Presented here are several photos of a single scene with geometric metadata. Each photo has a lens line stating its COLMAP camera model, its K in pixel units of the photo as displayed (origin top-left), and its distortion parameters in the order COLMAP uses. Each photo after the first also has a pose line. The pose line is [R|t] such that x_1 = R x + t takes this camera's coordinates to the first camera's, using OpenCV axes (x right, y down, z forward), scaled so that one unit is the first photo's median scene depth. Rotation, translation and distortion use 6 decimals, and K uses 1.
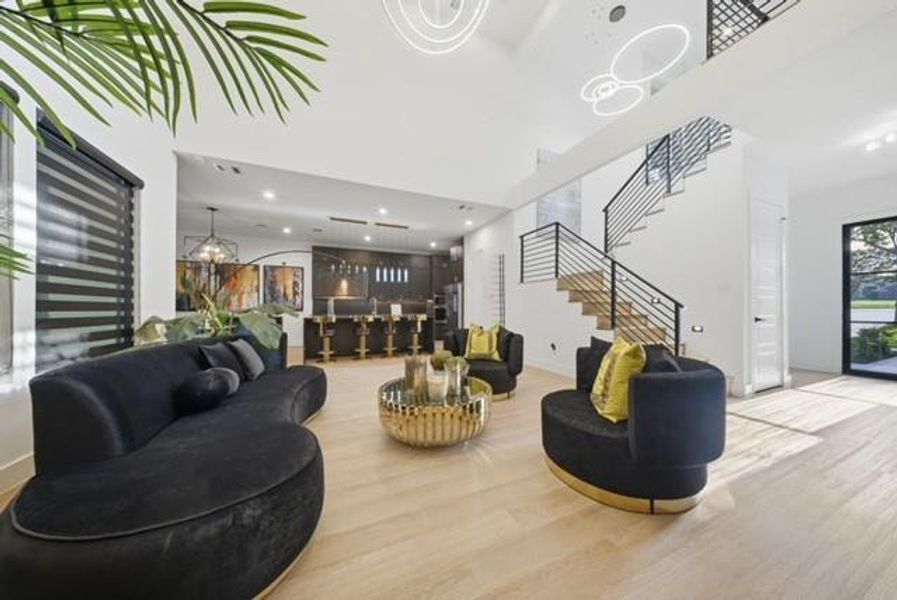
lens RADIAL K [[268.6, 0, 442.1], [0, 268.6, 304.3], [0, 0, 1]] dist [0.000481, 0.000001]
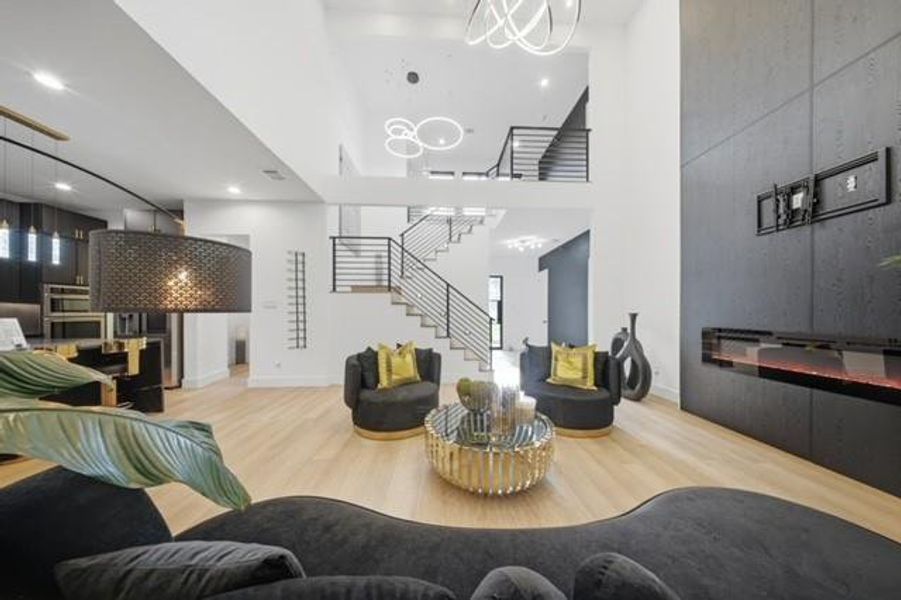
lens RADIAL K [[273.4, 0, 452.4], [0, 273.4, 312.8], [0, 0, 1]] dist [-0.000836, -0.000050]
pose [[0.379775, 0.007815, 0.925046, -0.404573], [-0.006801, 0.999961, -0.005656, -0.011928], [-0.925054, -0.004143, 0.379813, 0.346625]]
